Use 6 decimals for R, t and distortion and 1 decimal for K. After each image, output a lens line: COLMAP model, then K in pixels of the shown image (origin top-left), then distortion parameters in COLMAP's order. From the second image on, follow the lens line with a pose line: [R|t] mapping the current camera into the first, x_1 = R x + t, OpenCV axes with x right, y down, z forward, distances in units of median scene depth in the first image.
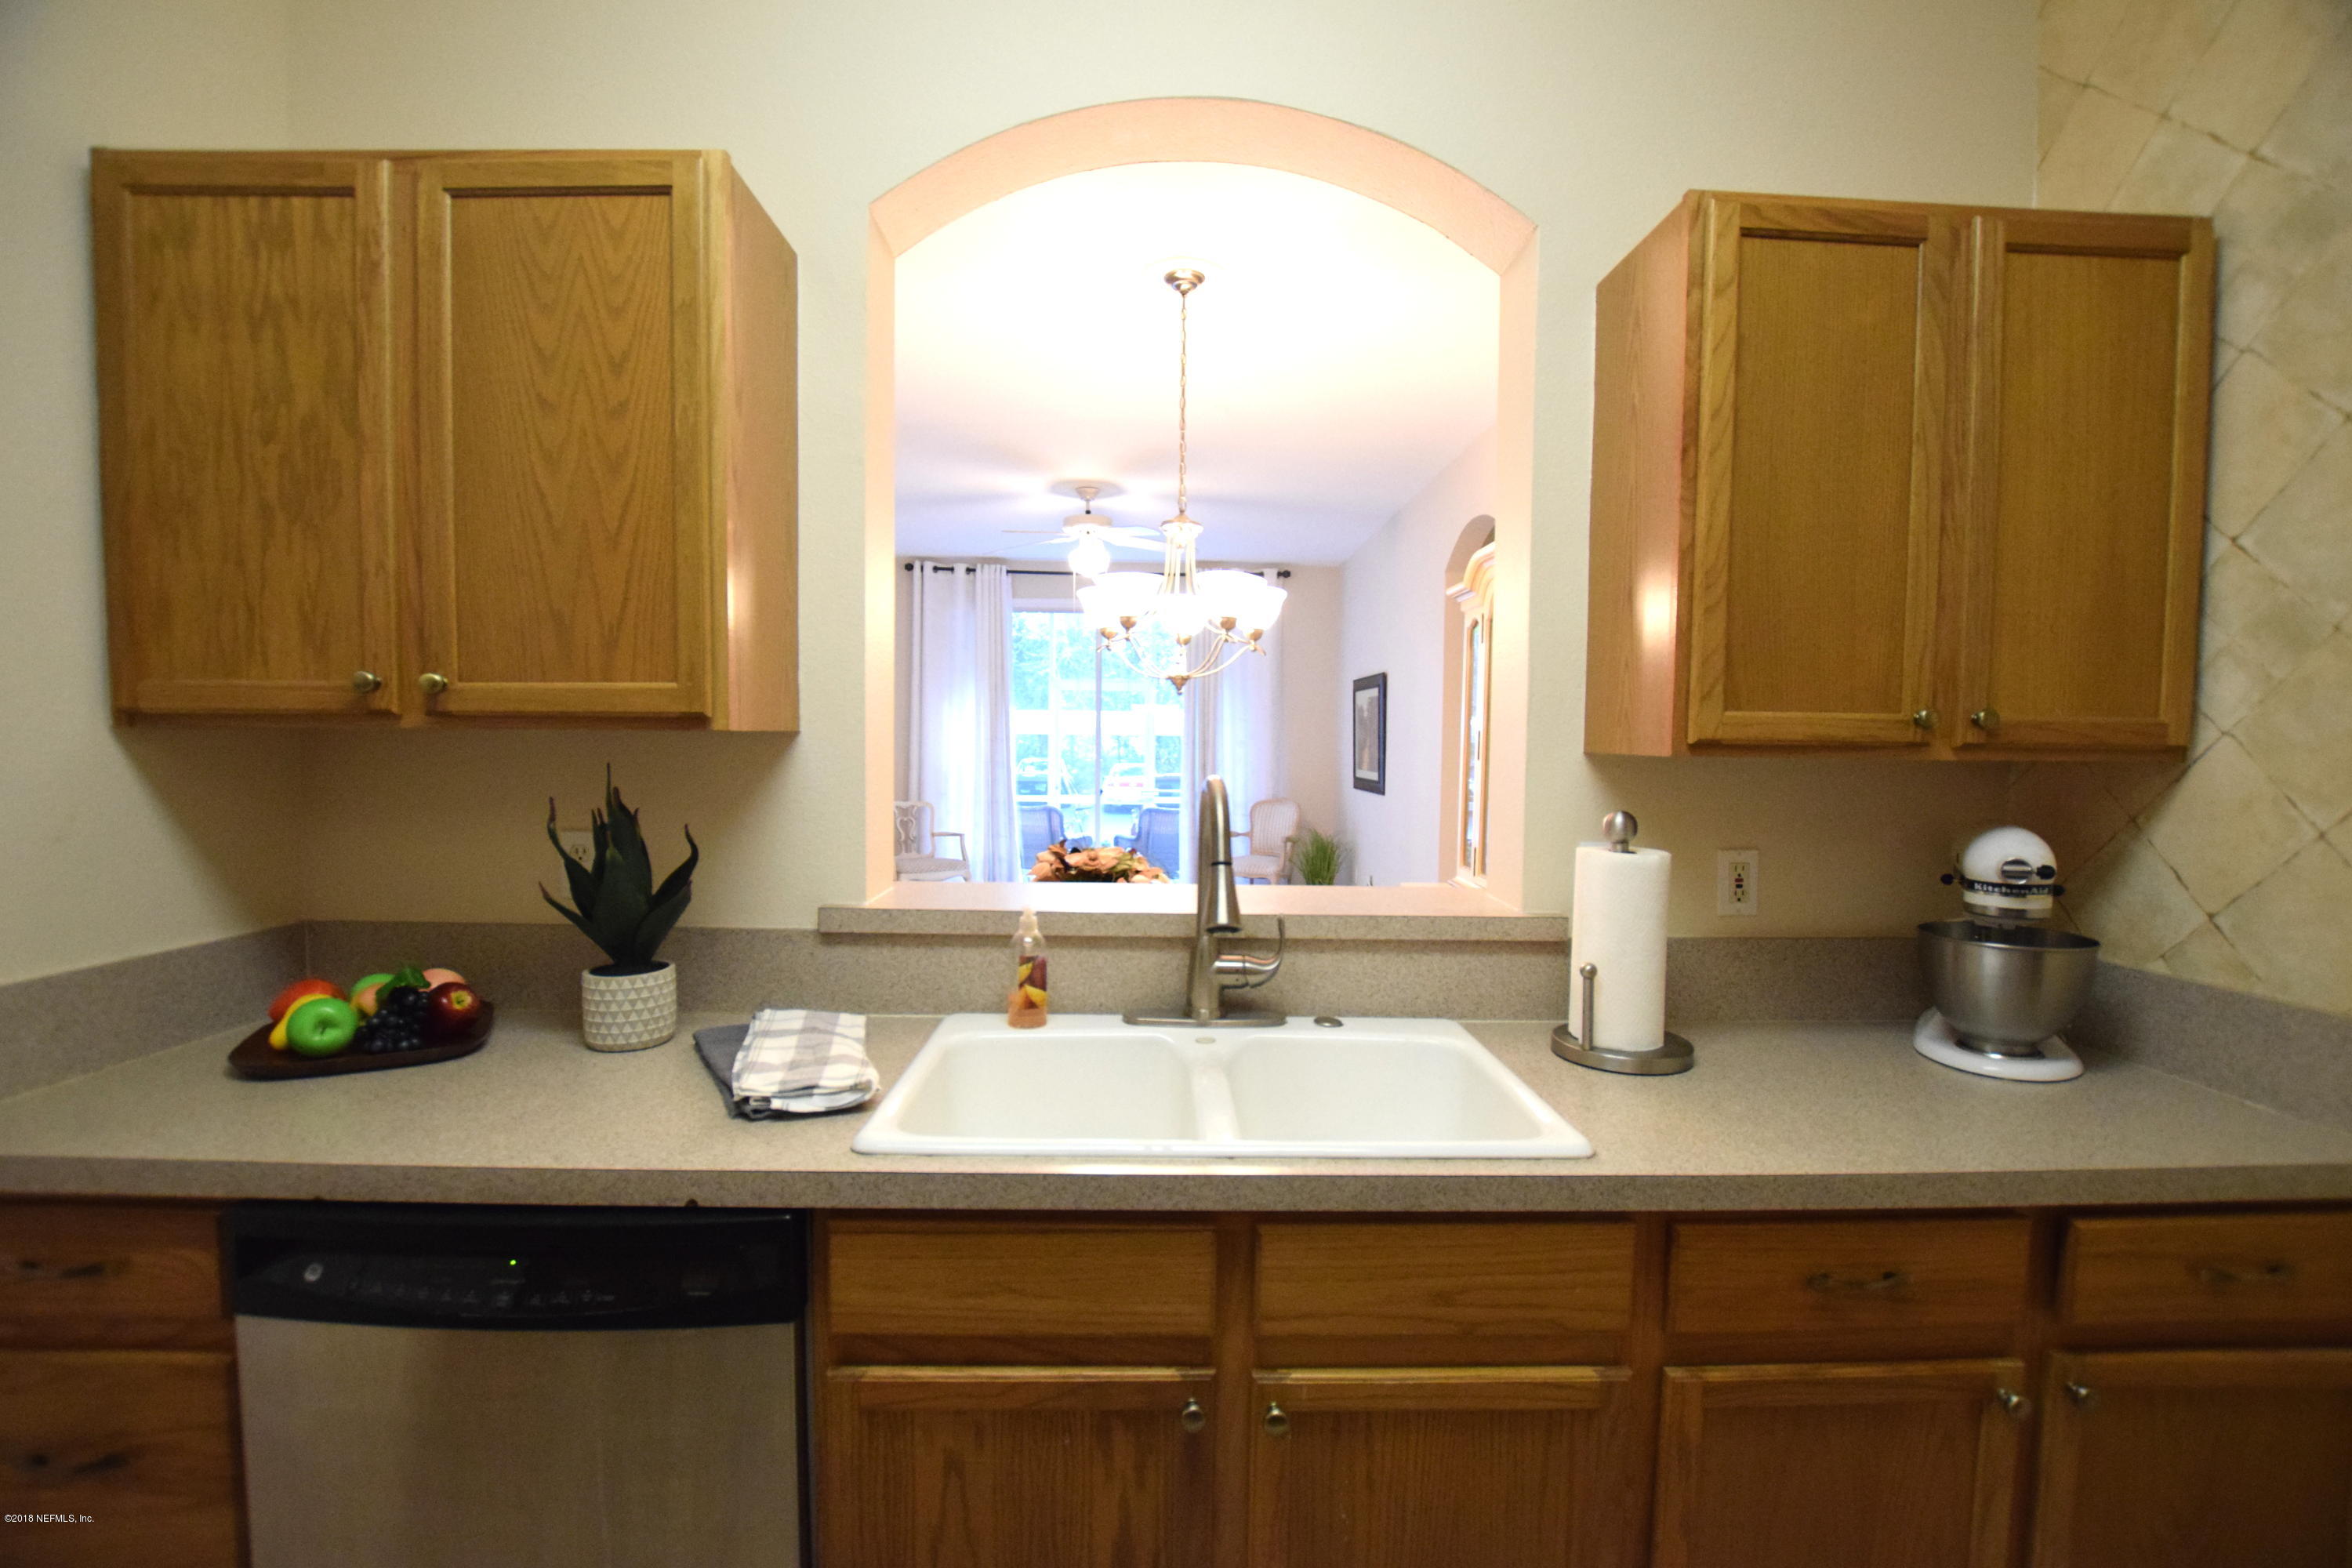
lens RADIAL K [[1028.9, 0, 1181.6], [0, 1028.9, 790.9], [0, 0, 1]] dist [-0.026021, 0.000642]
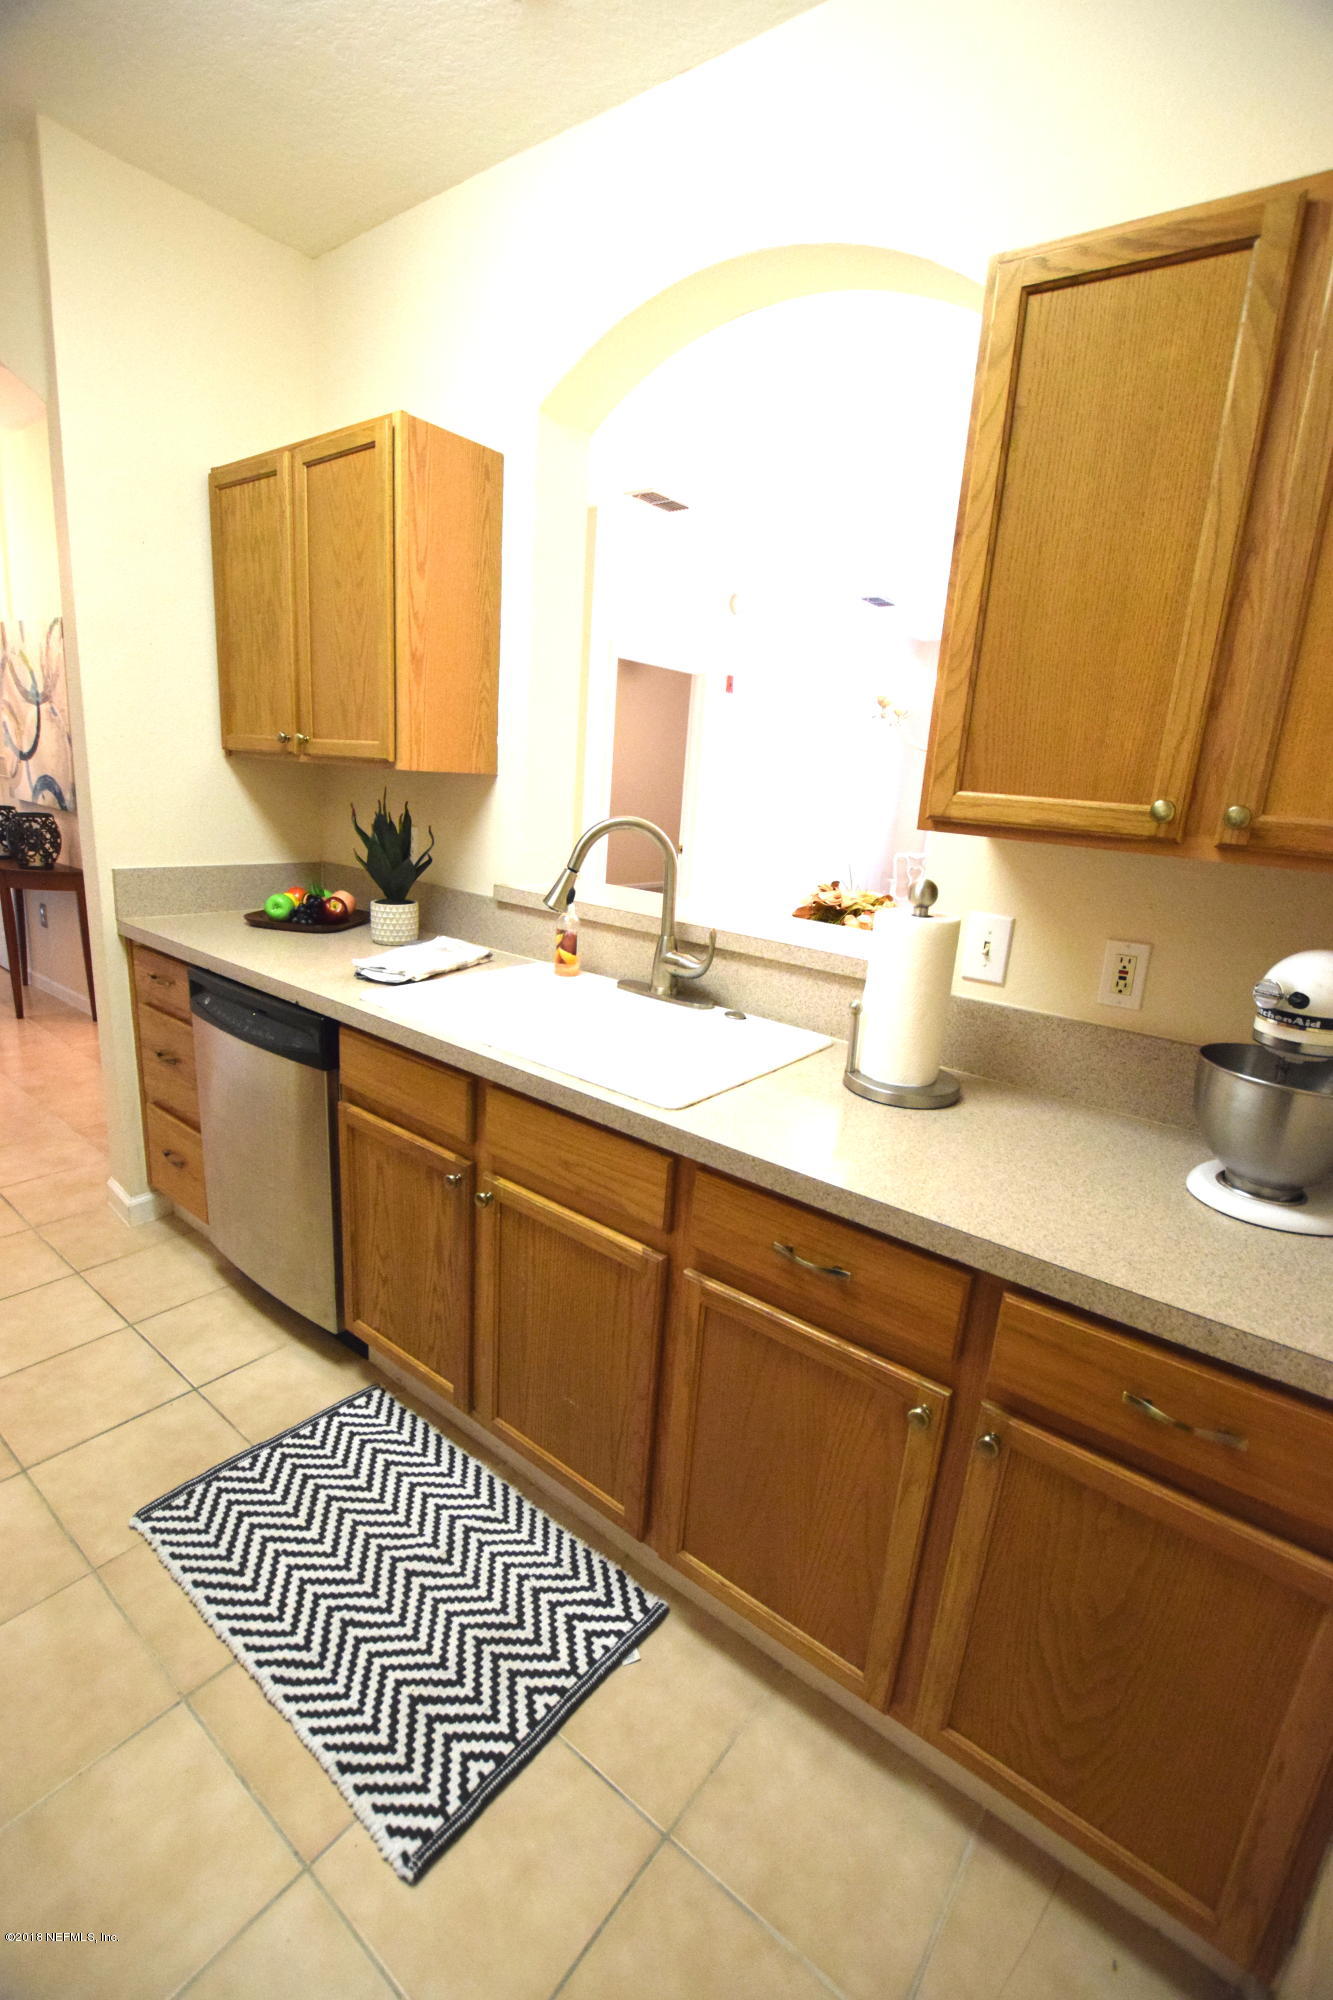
lens RADIAL K [[874.9, 0, 684.7], [0, 874.9, 998.0], [0, 0, 1]] dist [-0.026021, 0.000642]
pose [[0.783853, 0.197010, -0.588865, 0.915626], [-0.094058, 0.975062, 0.201014, -0.023705], [0.613782, -0.102178, 0.782836, 0.085996]]
